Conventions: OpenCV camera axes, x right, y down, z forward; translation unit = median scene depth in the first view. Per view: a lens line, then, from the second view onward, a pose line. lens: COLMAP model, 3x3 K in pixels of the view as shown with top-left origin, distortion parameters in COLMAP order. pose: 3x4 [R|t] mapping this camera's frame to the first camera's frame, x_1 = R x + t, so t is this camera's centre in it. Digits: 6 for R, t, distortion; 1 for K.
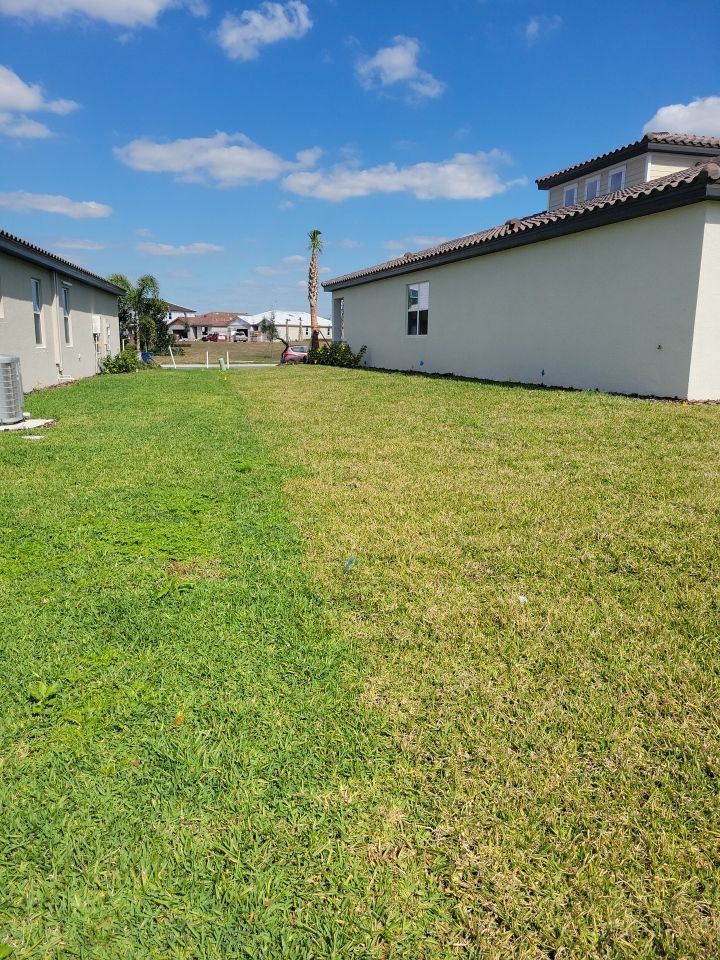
lens RADIAL K [[770.6, 0, 361.5], [0, 770.6, 479.6], [0, 0, 1]] dist [0.053071, -0.002128]
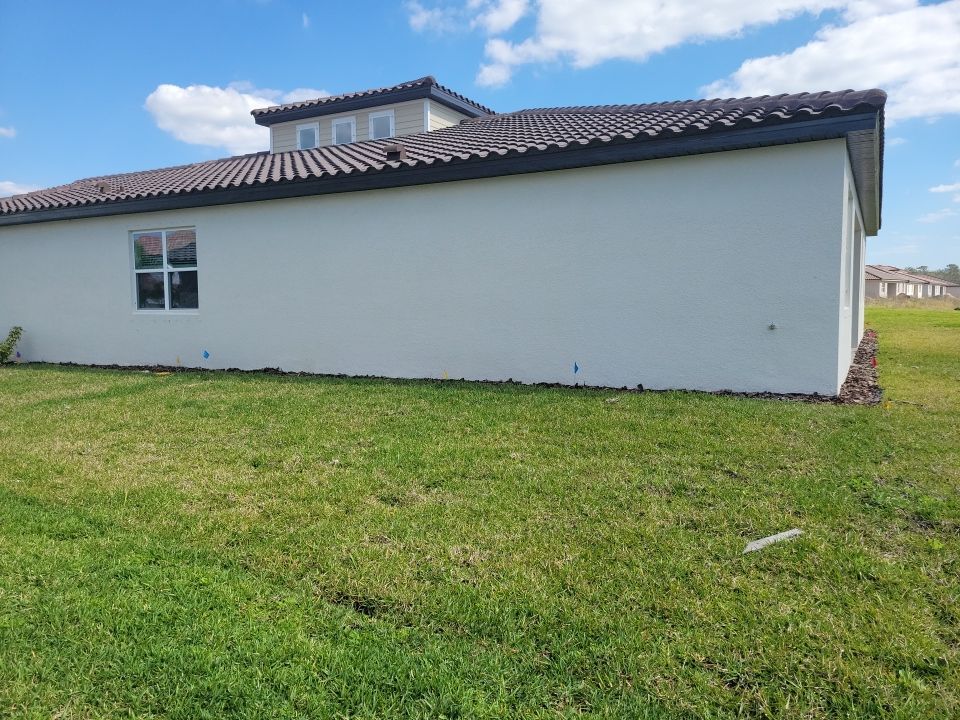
lens RADIAL K [[770.6, 0, 479.5], [0, 770.6, 360.4], [0, 0, 1]] dist [0.053071, -0.002128]
pose [[0.721909, -0.048712, 0.690271, -0.154493], [0.129233, 0.989460, -0.065331, -0.063482], [-0.679813, 0.136369, 0.720595, 0.331334]]
